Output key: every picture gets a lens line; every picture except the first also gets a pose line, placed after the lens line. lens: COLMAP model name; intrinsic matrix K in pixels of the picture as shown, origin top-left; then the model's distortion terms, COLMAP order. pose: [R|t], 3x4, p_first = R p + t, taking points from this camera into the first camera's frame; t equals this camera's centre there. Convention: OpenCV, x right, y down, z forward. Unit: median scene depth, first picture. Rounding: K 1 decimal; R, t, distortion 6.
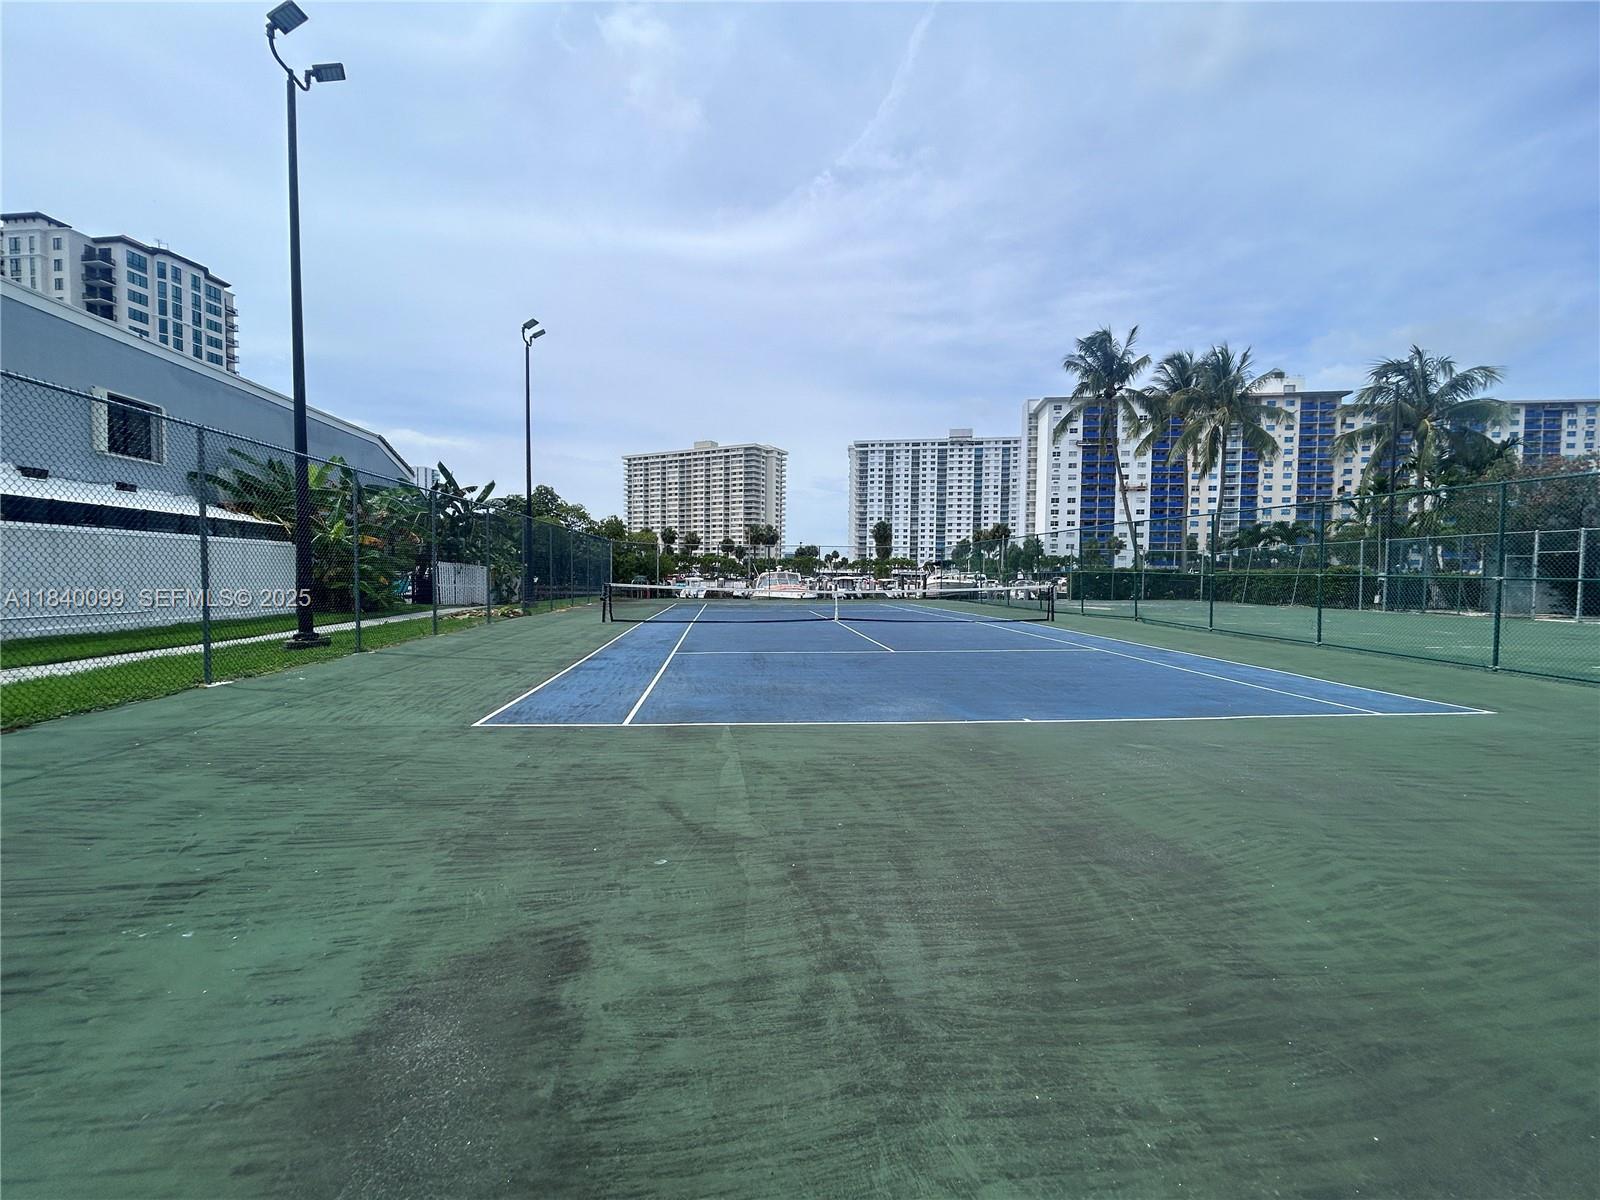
lens RADIAL K [[644.6, 0, 800.0], [0, 644.6, 600.0], [0, 0, 1]] dist [-0.001144, -0.000060]
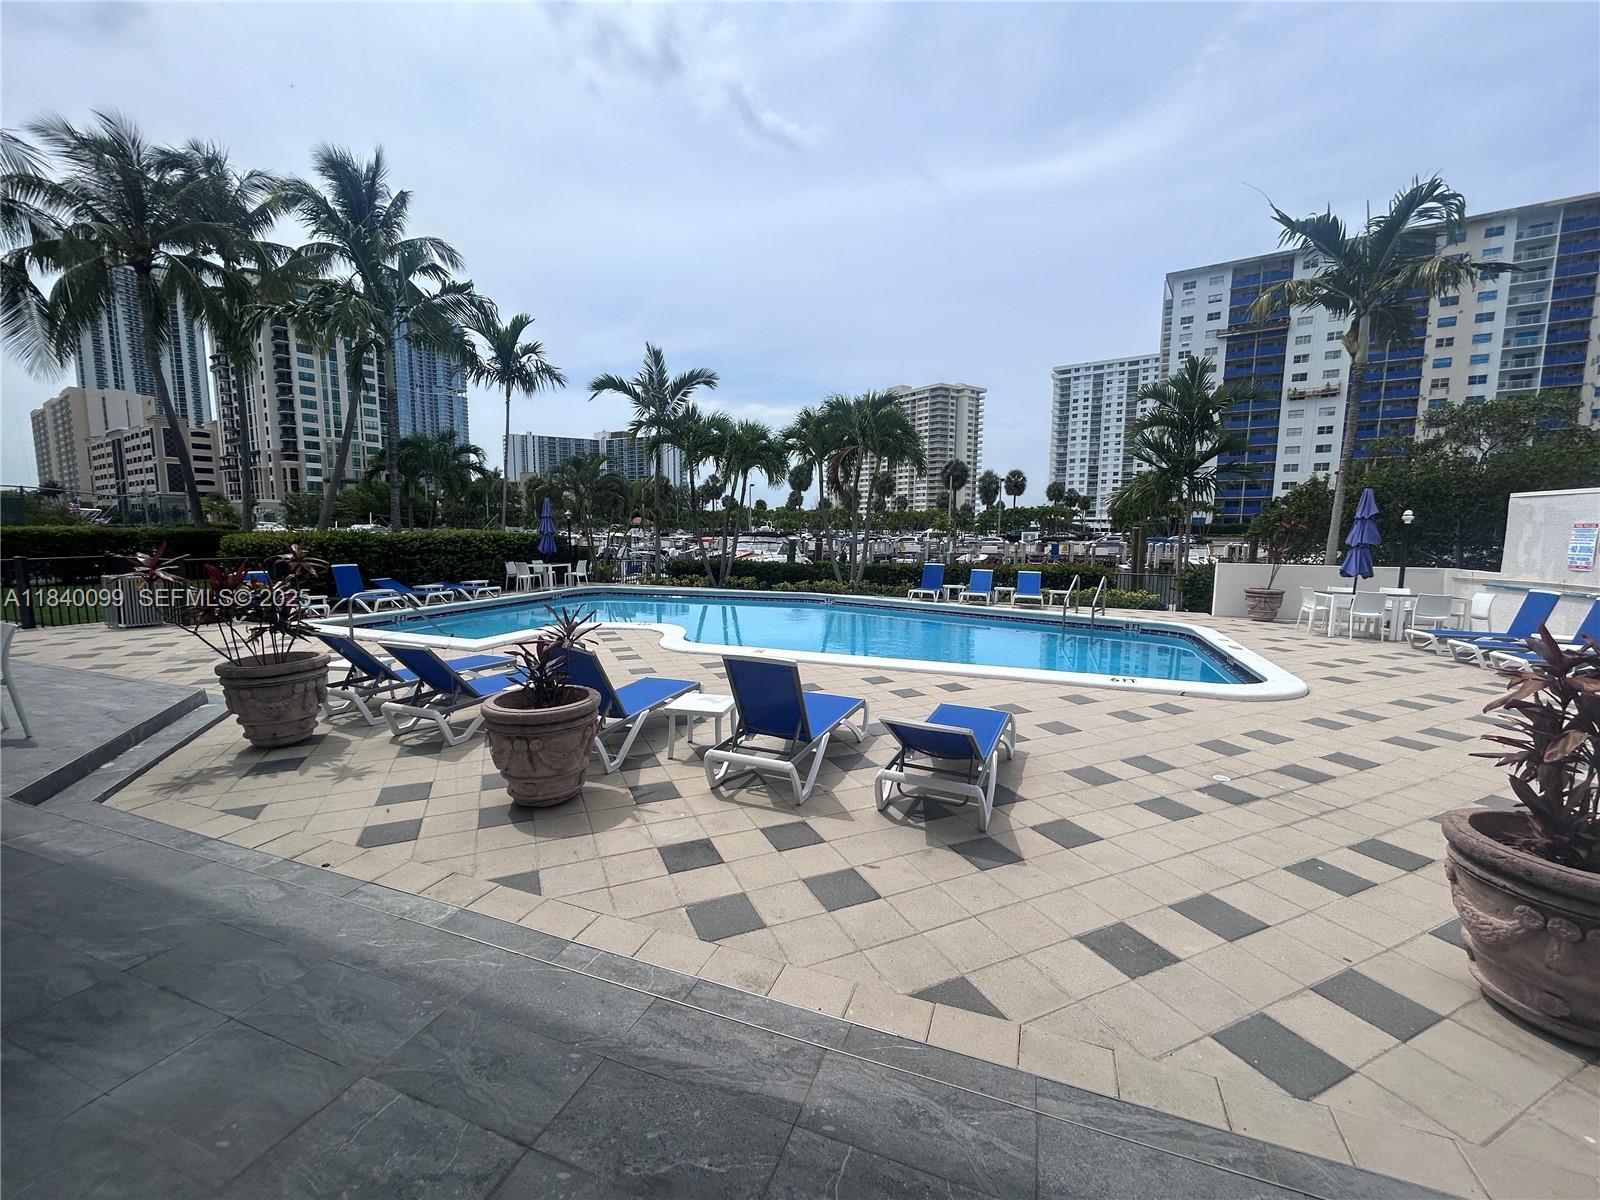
lens RADIAL K [[644.6, 0, 800.0], [0, 644.6, 600.0], [0, 0, 1]] dist [-0.001144, -0.000060]
pose [[0.893581, 0.045479, -0.446592, 0.179350], [-0.013530, 0.997131, 0.074471, -0.004090], [0.448698, -0.060503, 0.891633, 0.090530]]
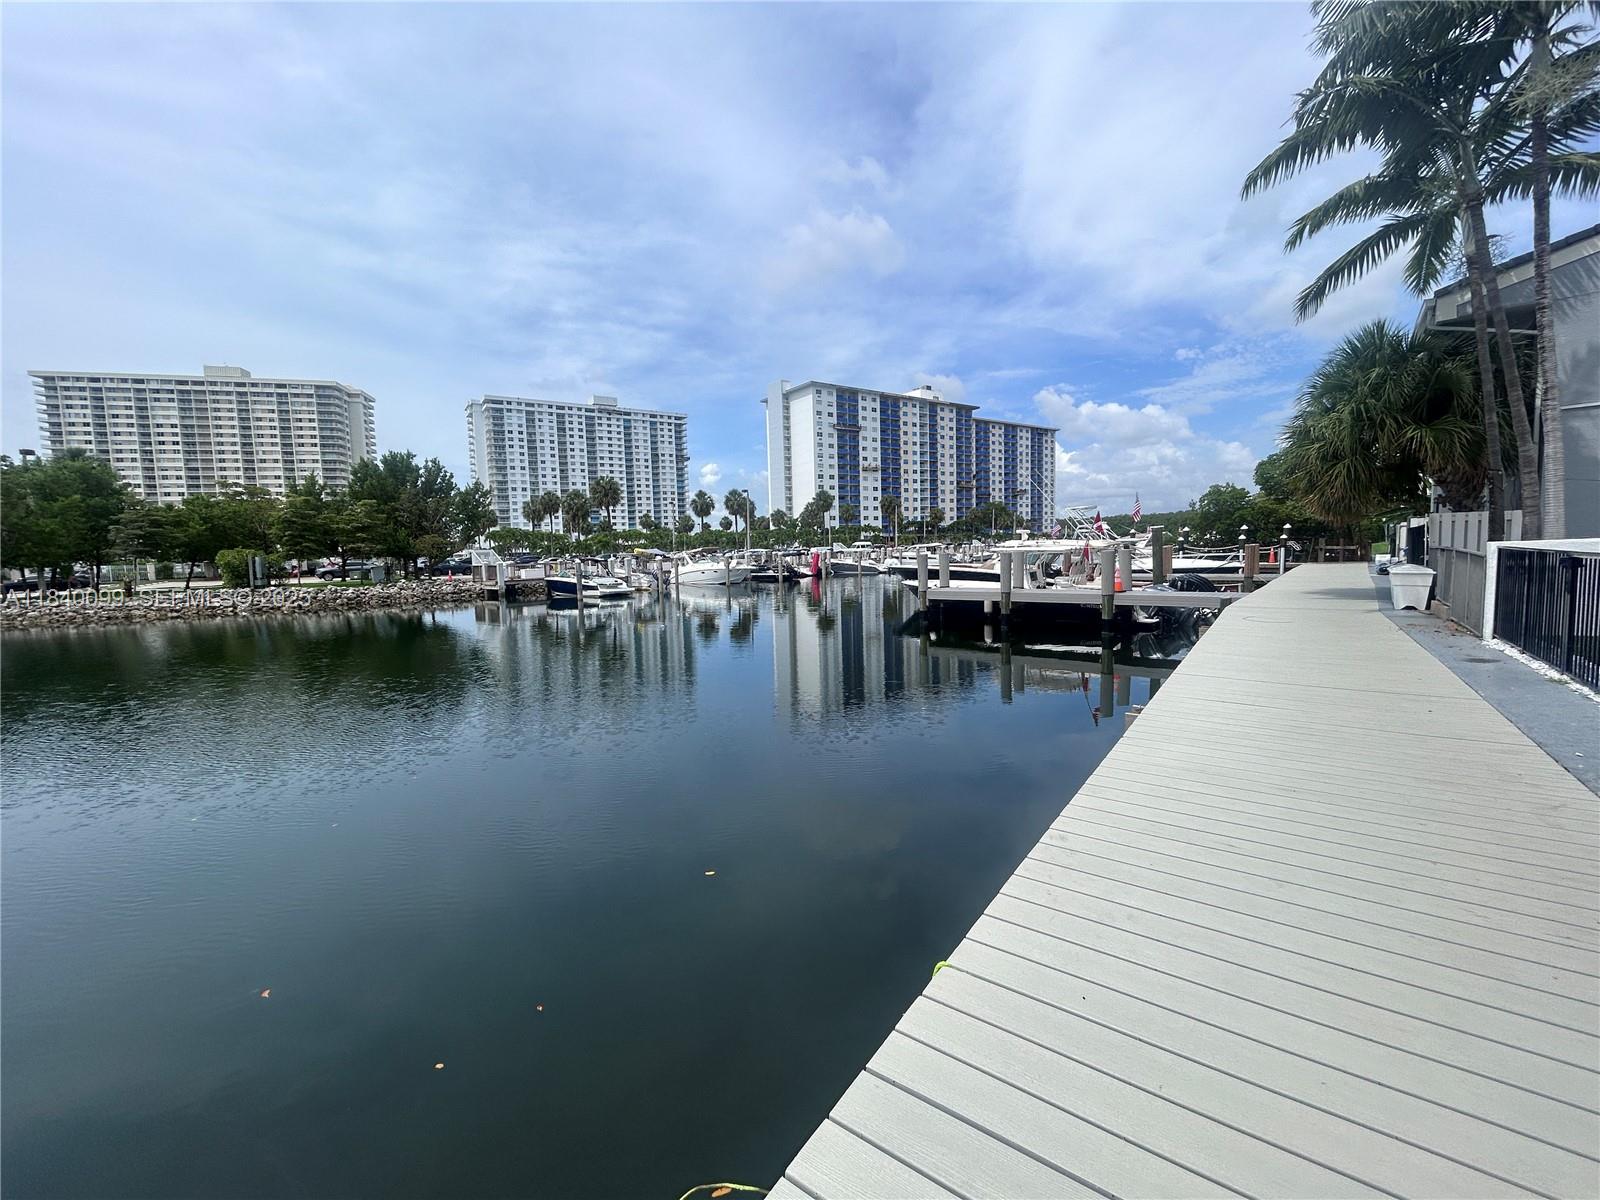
lens RADIAL K [[644.6, 0, 800.0], [0, 644.6, 600.0], [0, 0, 1]] dist [-0.001144, -0.000060]
pose [[0.737247, -0.086147, 0.670109, -0.200787], [0.062337, 0.996280, 0.059496, -0.005701], [-0.672742, -0.002091, 0.739875, 0.104935]]
